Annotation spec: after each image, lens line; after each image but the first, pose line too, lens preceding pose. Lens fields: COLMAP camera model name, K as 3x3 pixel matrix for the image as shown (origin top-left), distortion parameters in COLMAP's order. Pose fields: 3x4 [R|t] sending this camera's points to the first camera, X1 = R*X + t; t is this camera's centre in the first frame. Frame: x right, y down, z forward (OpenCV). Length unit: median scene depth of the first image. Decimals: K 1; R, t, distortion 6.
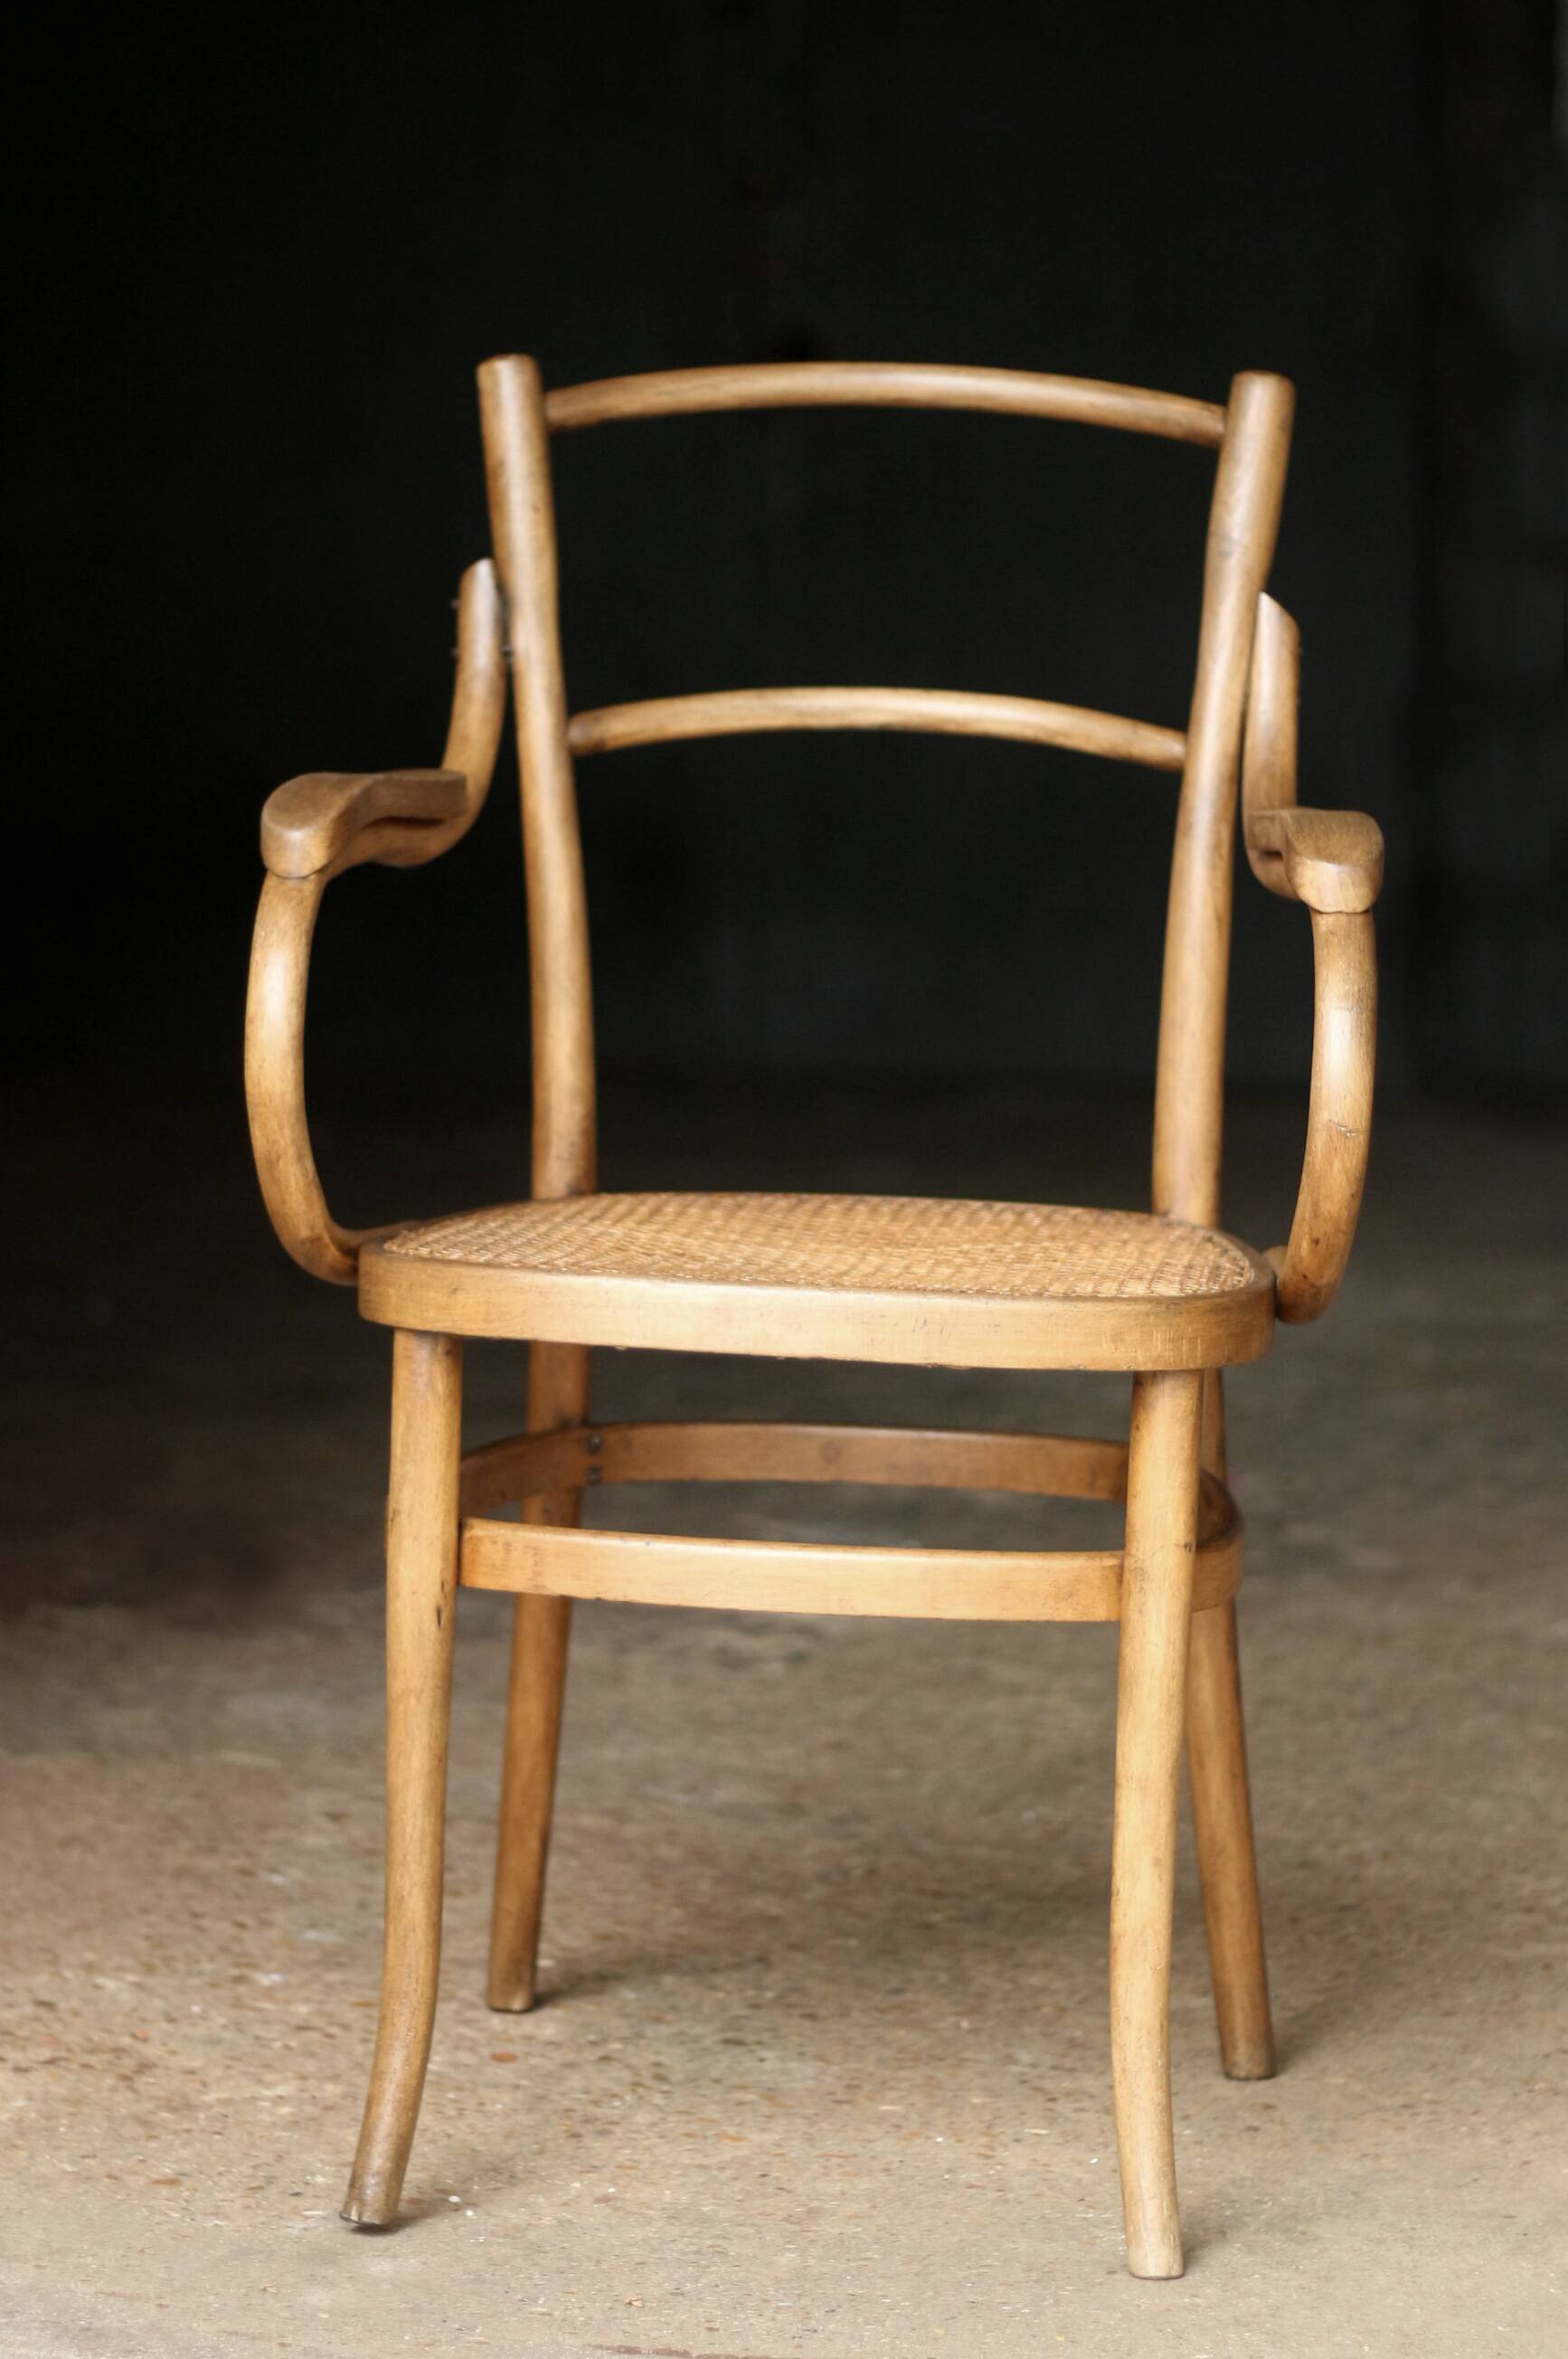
lens RADIAL K [[5531.8, 0, 784.0], [0, 5531.8, 1179.5], [0, 0, 1]] dist [-0.098430, -0.124808]
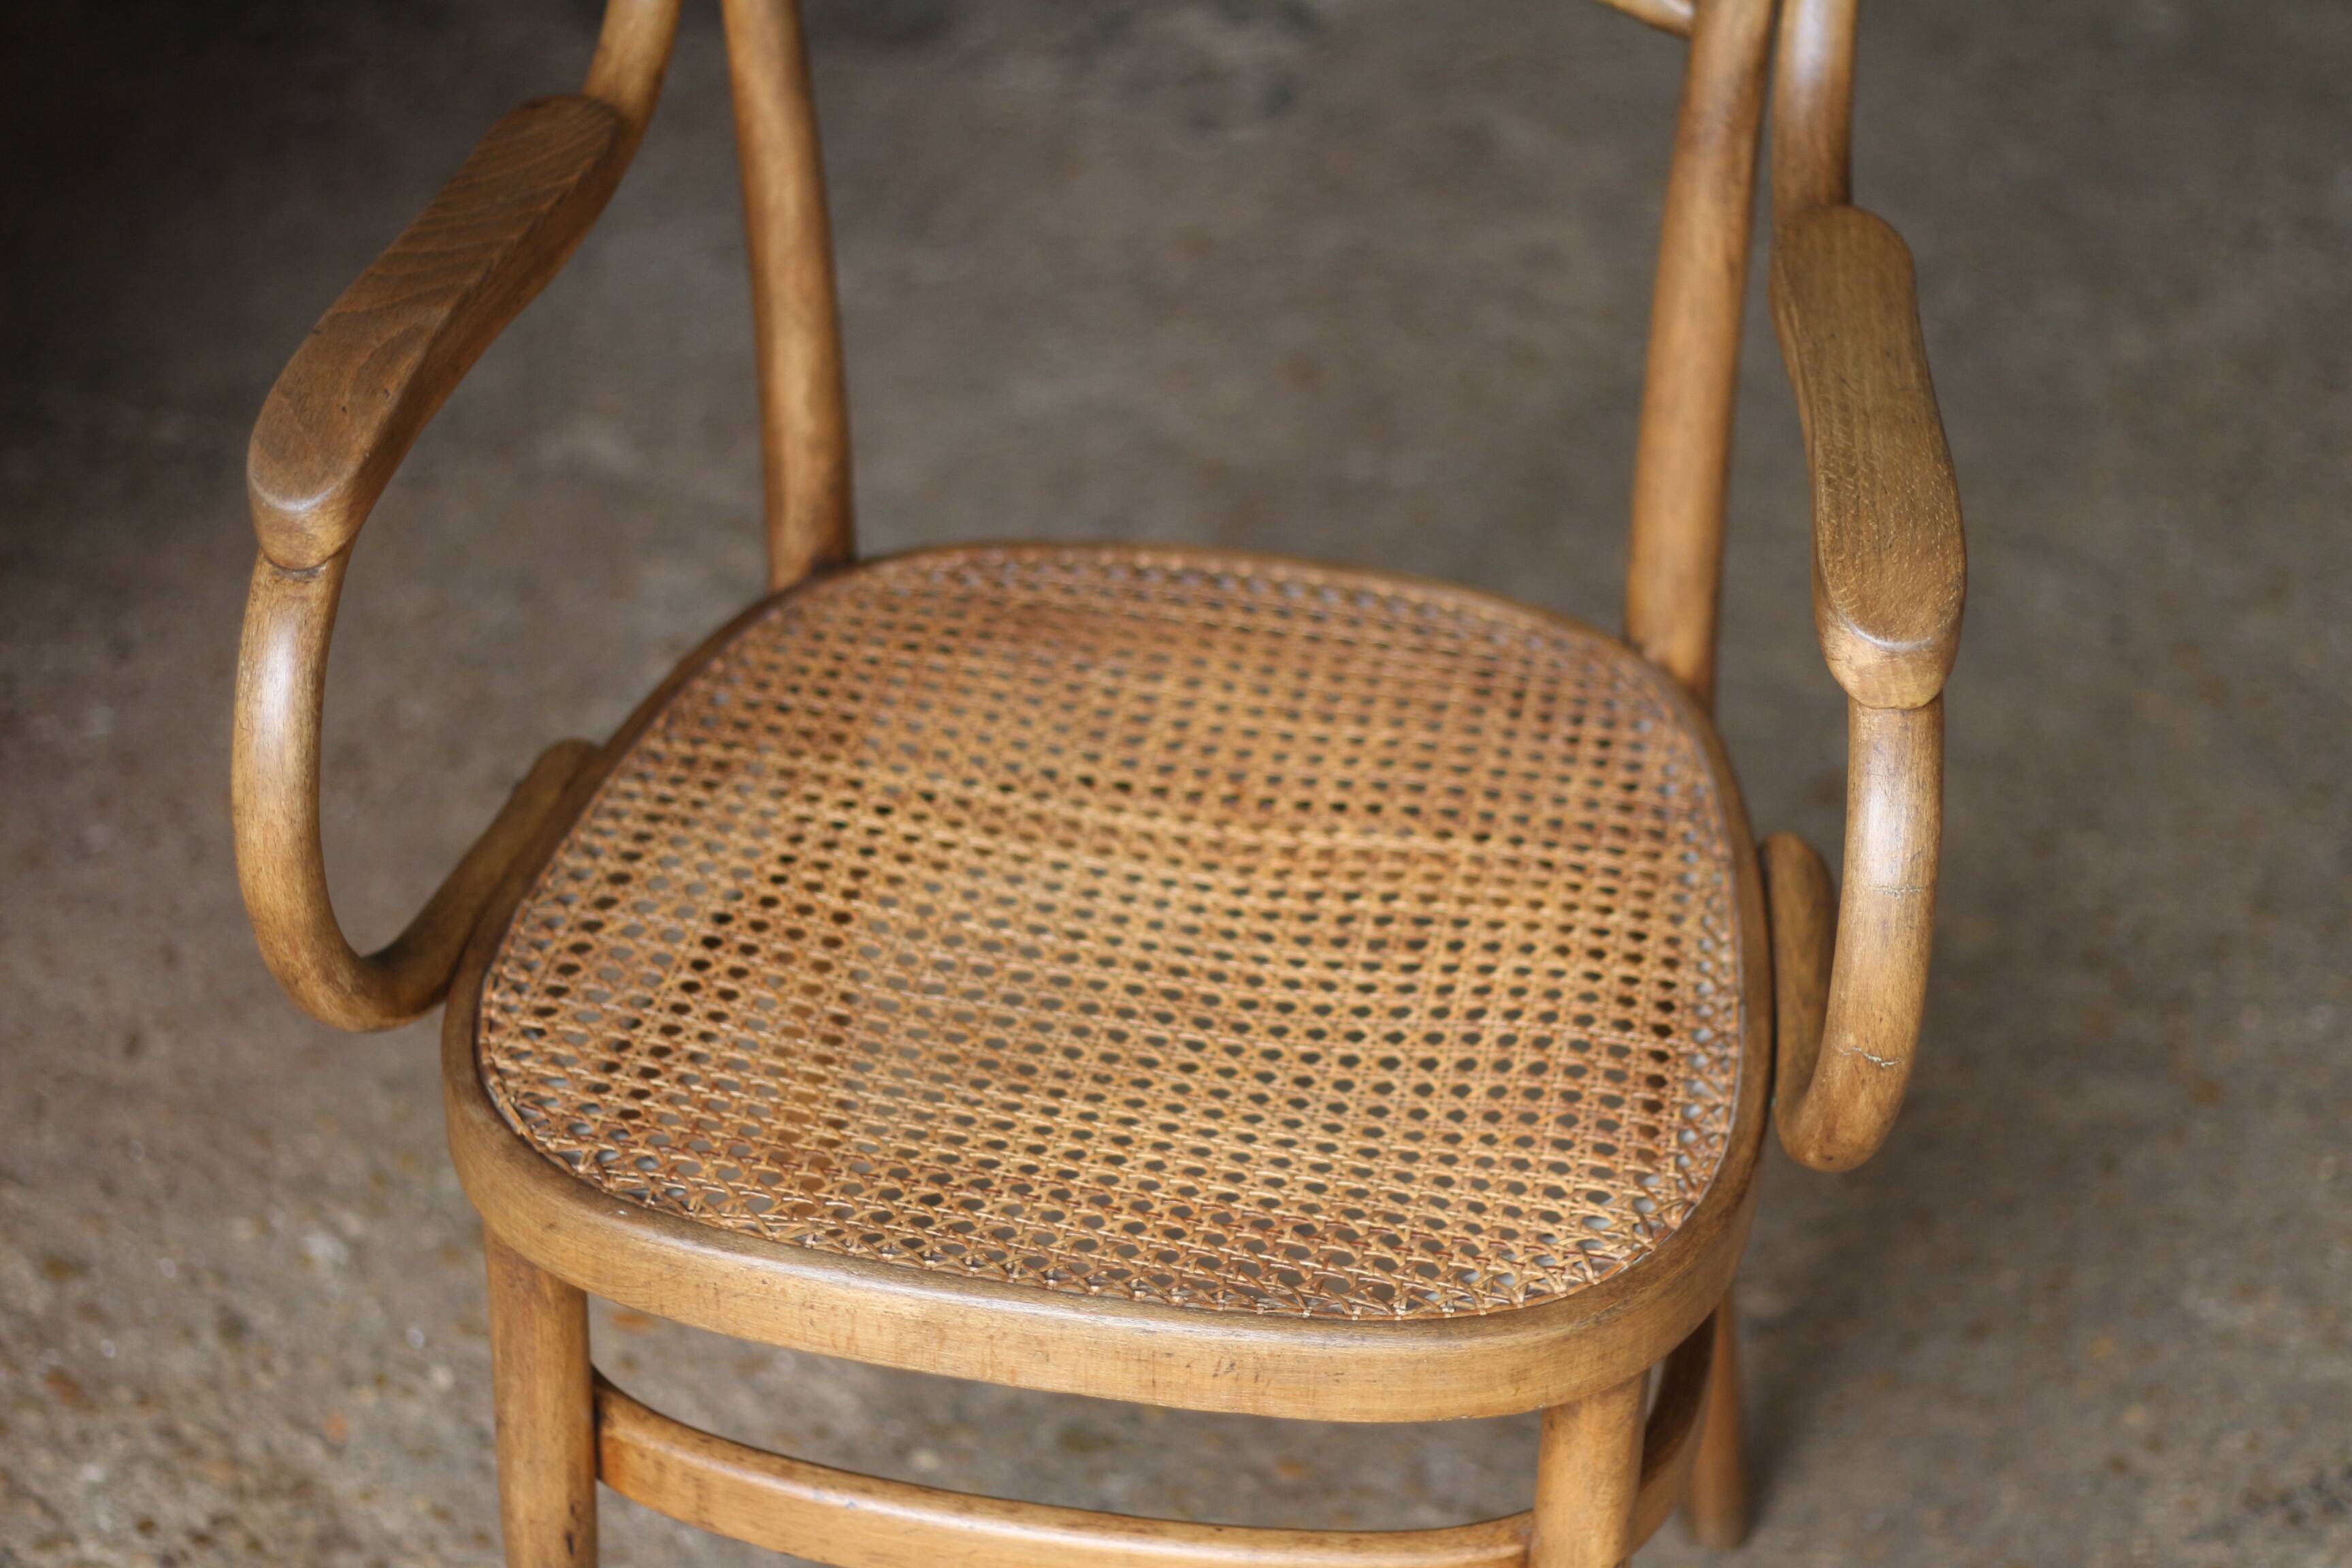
lens RADIAL K [[5109.6, 0, 1176.0], [0, 5109.6, 784.0], [0, 0, 1]] dist [-0.057295, -0.157293]
pose [[0.999112, 0.015542, -0.039156, 0.040062], [0.001401, 0.916690, 0.399598, -0.274015], [0.042104, -0.399298, 0.915854, 0.440352]]
